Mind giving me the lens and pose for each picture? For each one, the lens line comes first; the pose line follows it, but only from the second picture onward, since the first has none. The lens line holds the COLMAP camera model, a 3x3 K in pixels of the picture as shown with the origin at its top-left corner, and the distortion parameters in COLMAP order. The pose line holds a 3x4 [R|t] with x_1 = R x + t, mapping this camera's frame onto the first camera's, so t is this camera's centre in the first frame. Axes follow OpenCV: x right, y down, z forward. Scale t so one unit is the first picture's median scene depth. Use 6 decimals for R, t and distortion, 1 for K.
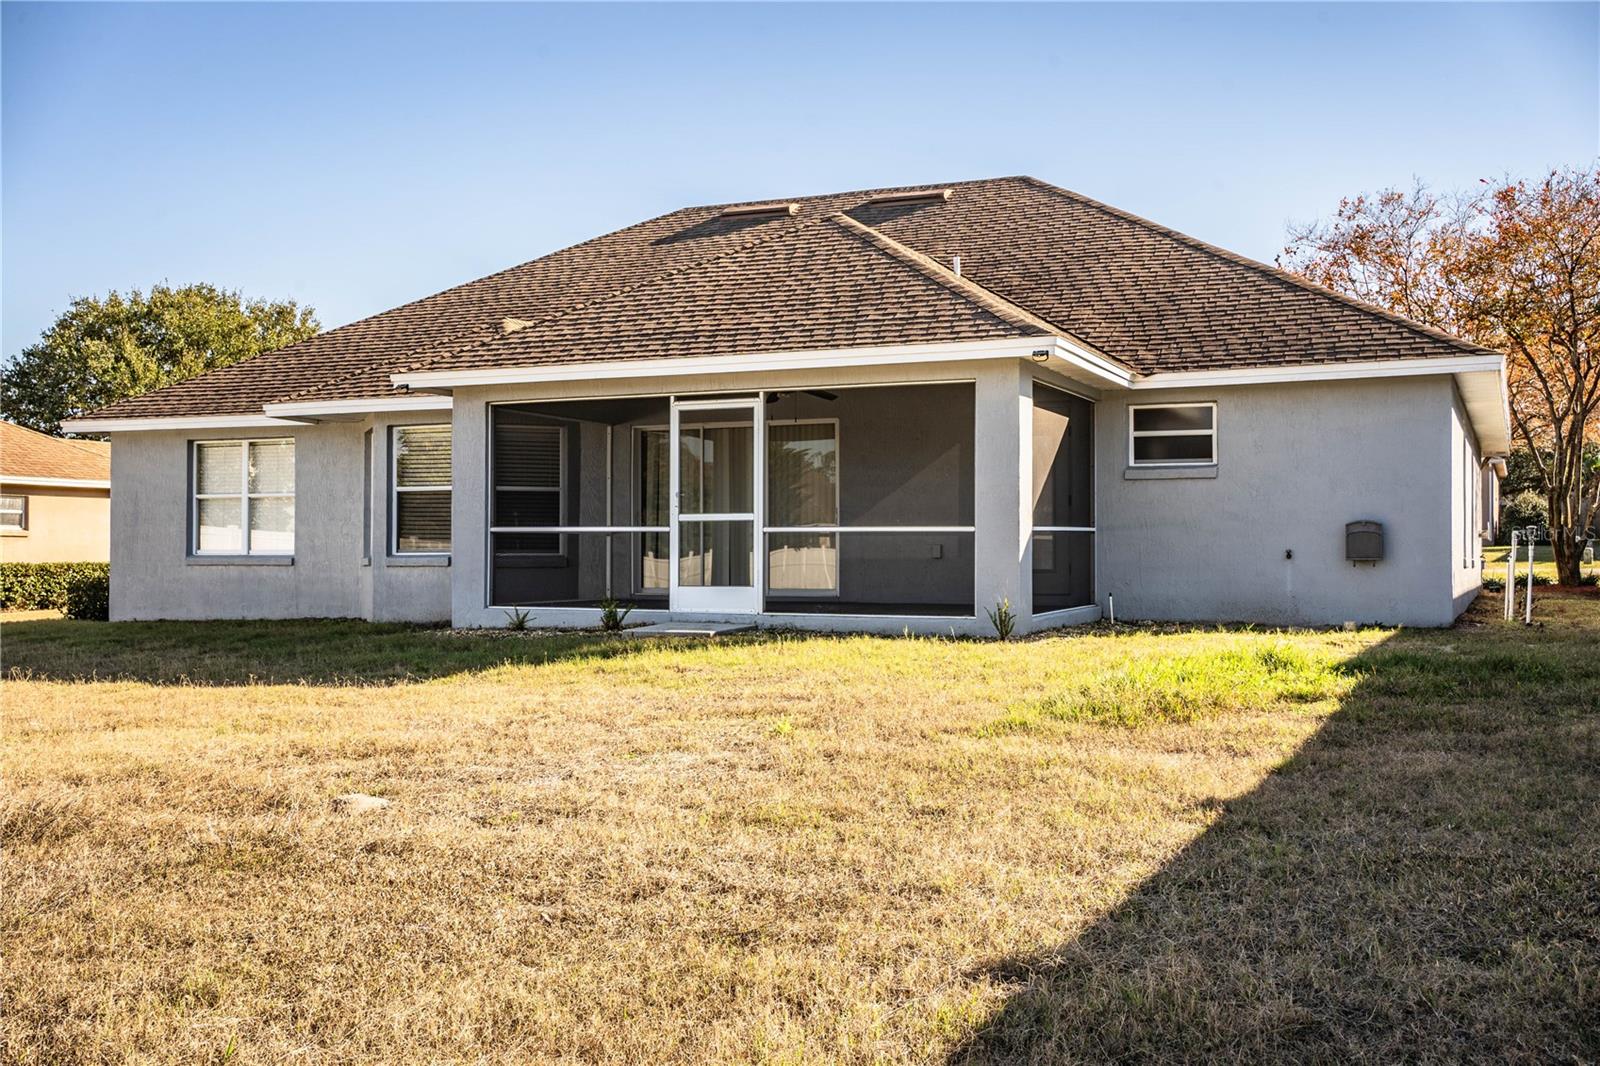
lens RADIAL K [[1523.5, 0, 838.7], [0, 1523.5, 527.8], [0, 0, 1]] dist [-0.007567, -0.002480]
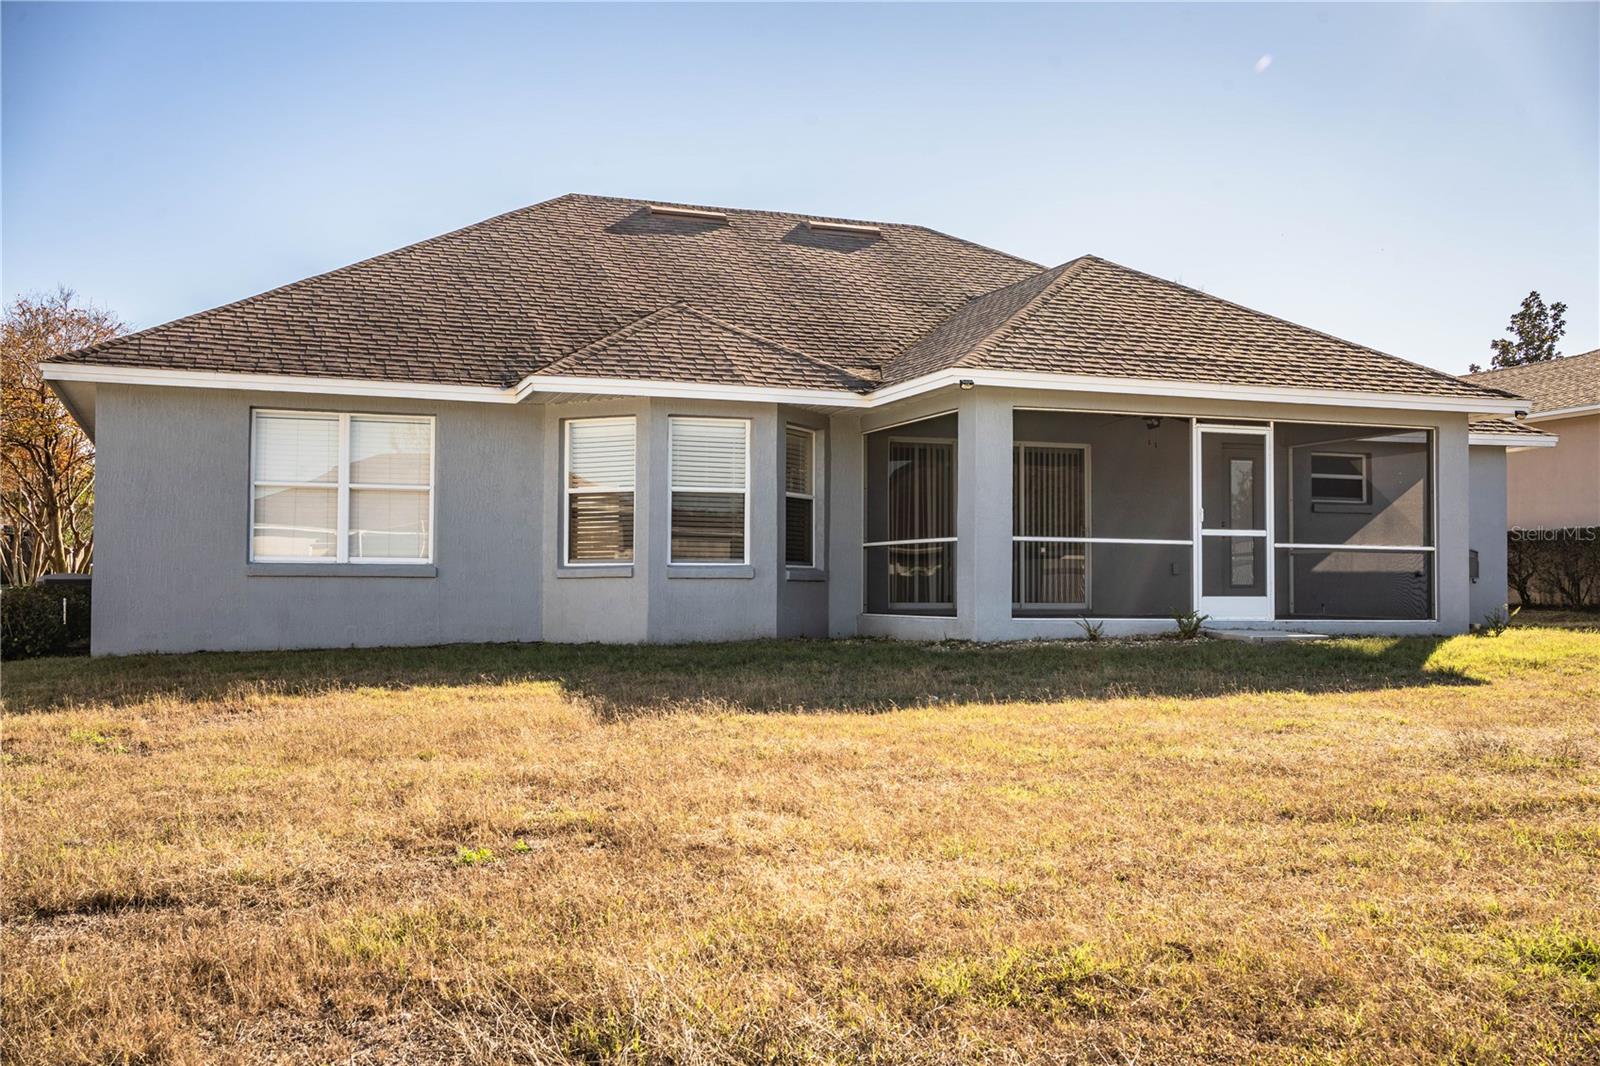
lens RADIAL K [[1523.5, 0, 838.7], [0, 1523.5, 527.8], [0, 0, 1]] dist [-0.007567, -0.002480]
pose [[0.748801, 0.034569, 0.661893, -1.001026], [-0.017071, 0.999314, -0.032879, 0.029698], [-0.662575, 0.013321, 0.748877, 0.369069]]
